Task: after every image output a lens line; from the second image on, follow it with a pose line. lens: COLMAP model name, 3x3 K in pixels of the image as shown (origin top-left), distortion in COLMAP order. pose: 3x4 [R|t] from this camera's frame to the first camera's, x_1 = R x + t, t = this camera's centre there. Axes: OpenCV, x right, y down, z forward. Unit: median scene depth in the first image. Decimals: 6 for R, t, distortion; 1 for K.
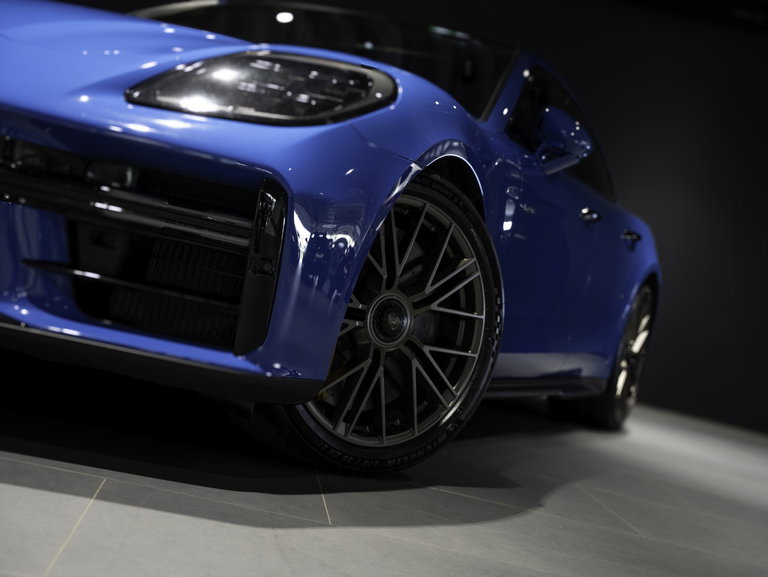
lens RADIAL K [[1089.8, 0, 384.0], [0, 1089.8, 288.5], [0, 0, 1]] dist [0.036986, 0.034327]
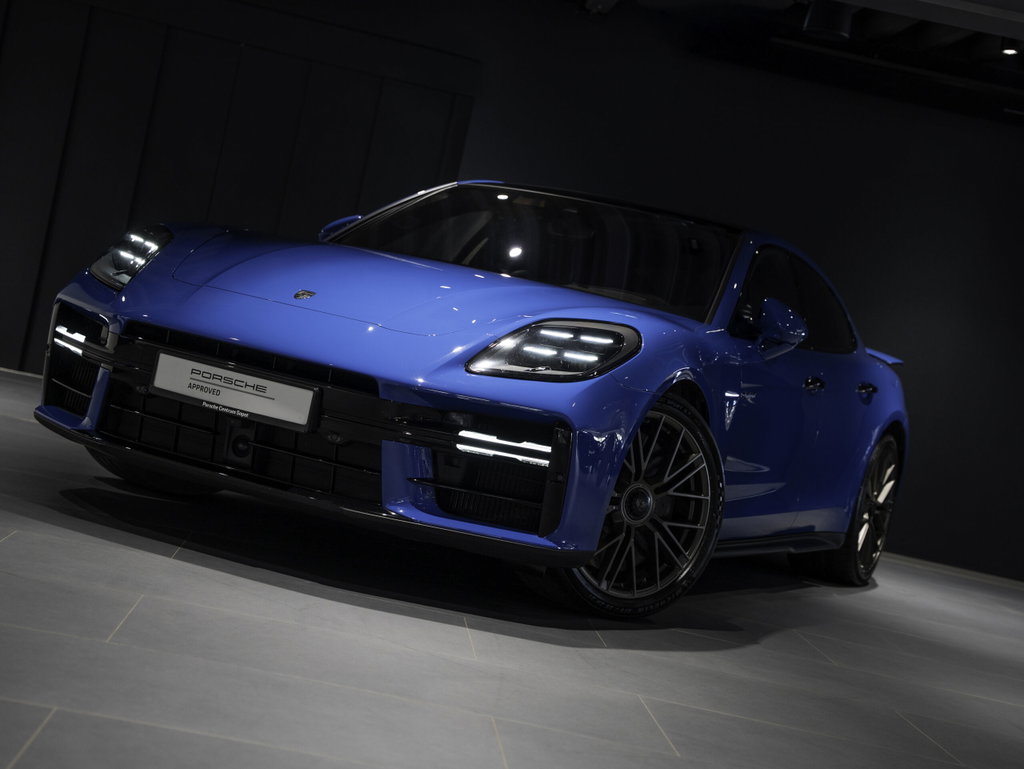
lens RADIAL K [[1641.0, 0, 453.9], [0, 1641.0, 381.2], [0, 0, 1]] dist [0.010620, 0.057400]
pose [[0.996670, -0.020893, -0.078815, -0.055706], [0.021028, 0.999778, 0.000887, -0.123889], [0.078779, -0.002542, 0.996889, -0.995443]]
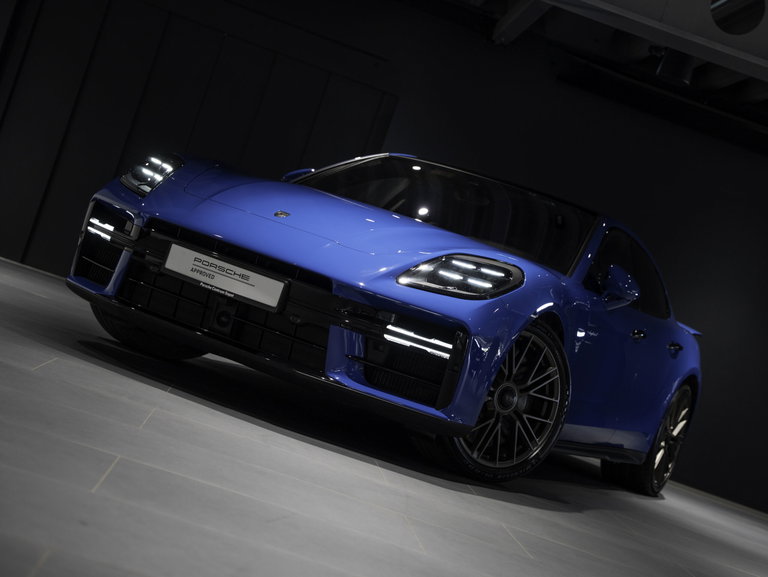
lens RADIAL K [[1332.5, 0, 384.0], [0, 1332.5, 288.5], [0, 0, 1]] dist [-0.041329, -0.119726]
pose [[0.994635, 0.094644, -0.041764, -0.118151], [-0.096133, 0.994746, -0.035208, -0.052875], [0.038212, 0.039034, 0.998507, -1.185869]]
